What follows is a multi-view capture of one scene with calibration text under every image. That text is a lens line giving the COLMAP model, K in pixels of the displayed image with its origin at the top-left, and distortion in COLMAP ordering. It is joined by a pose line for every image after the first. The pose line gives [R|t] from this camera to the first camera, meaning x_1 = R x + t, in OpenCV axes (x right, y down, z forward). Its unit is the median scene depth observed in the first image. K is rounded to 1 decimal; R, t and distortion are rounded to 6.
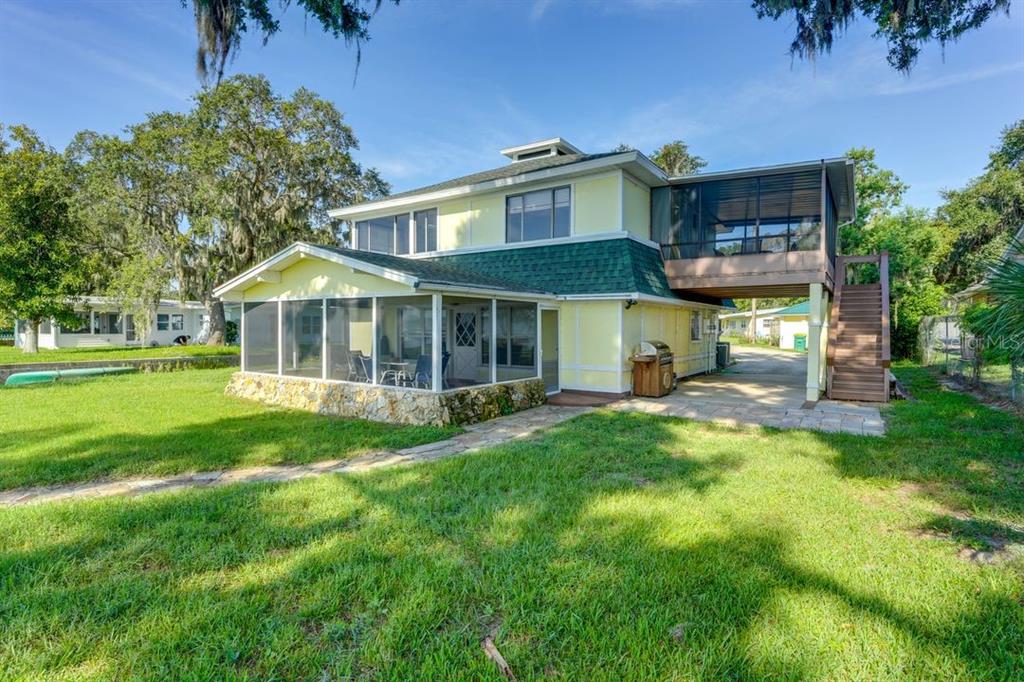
lens RADIAL K [[523.8, 0, 515.5], [0, 523.8, 331.7], [0, 0, 1]] dist [0.005293, 0.000129]
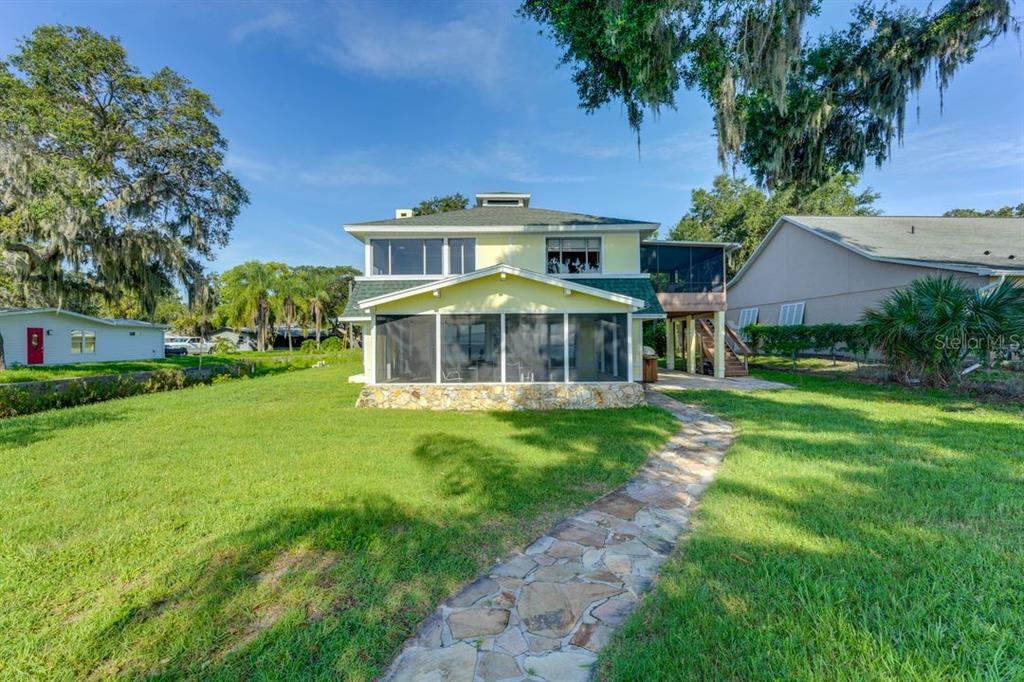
lens RADIAL K [[434.0, 0, 515.8], [0, 434.0, 341.4], [0, 0, 1]] dist [-0.000370, 0.000538]
pose [[0.813529, -0.014930, 0.581332, -0.901595], [0.016984, 0.999854, 0.001912, -0.002821], [-0.581276, 0.008317, 0.813664, 0.201131]]
